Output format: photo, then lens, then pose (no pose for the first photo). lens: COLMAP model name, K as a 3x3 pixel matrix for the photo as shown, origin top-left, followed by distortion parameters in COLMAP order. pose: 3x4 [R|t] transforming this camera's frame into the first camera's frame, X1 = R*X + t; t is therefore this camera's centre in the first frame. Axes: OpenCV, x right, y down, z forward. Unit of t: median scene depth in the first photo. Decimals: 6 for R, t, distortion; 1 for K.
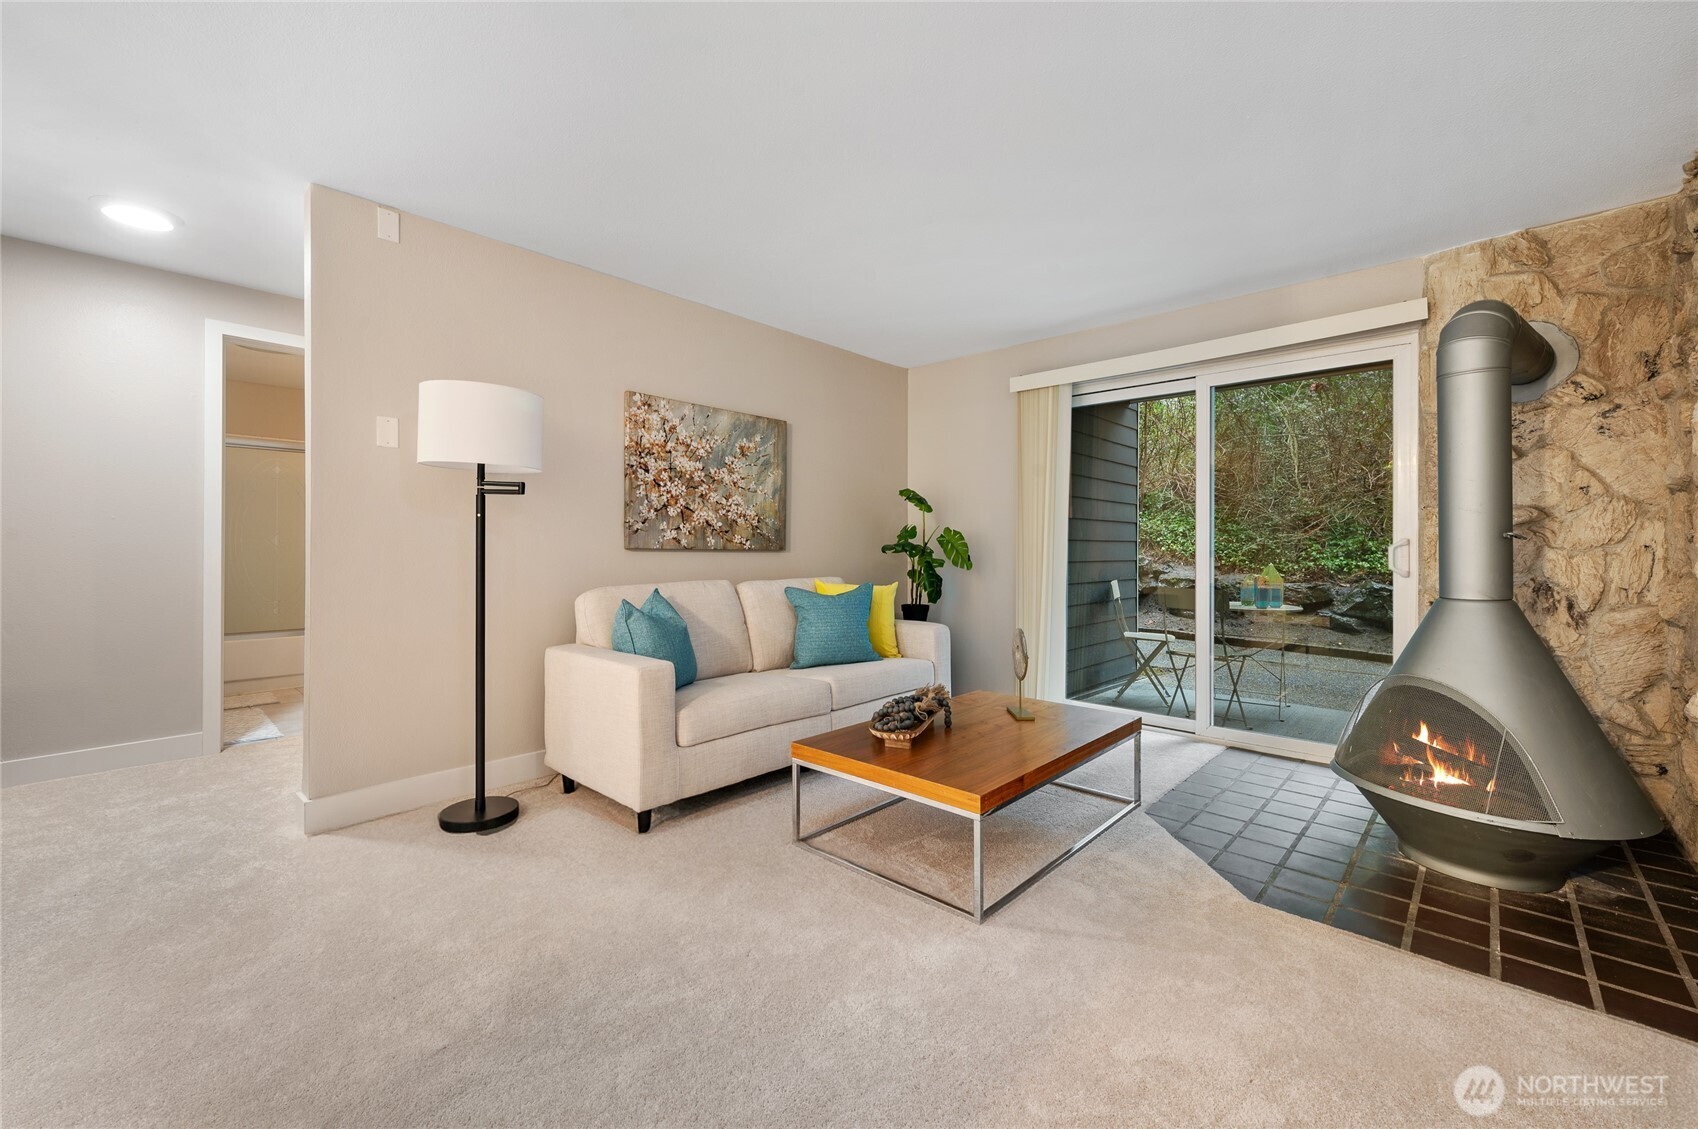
lens RADIAL K [[685.2, 0, 852.3], [0, 685.2, 546.2], [0, 0, 1]] dist [-0.002559, -0.000289]
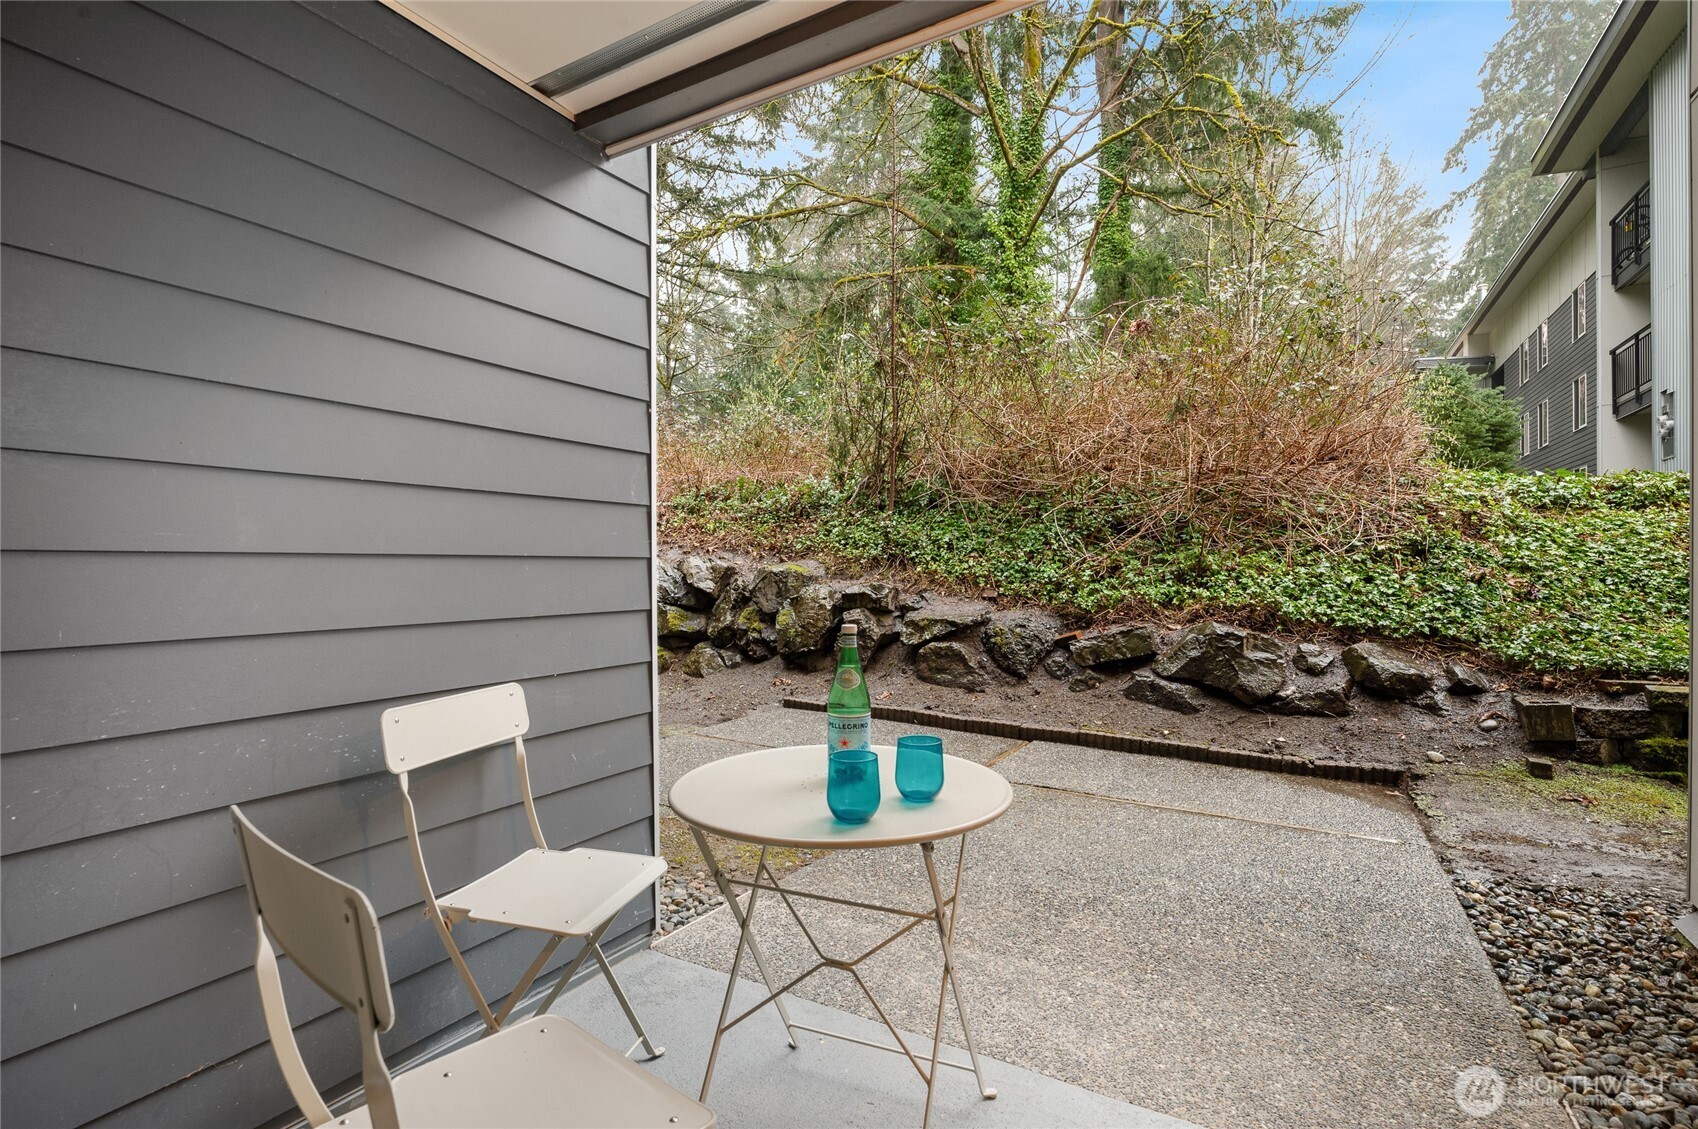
lens RADIAL K [[779.3, 0, 853.1], [0, 779.3, 570.0], [0, 0, 1]] dist [-0.001243, 0.000515]
pose [[0.975010, -0.011047, 0.221886, 0.666546], [0.009517, 0.999923, 0.007962, -0.005046], [-0.221957, -0.005651, 0.975040, 0.896990]]
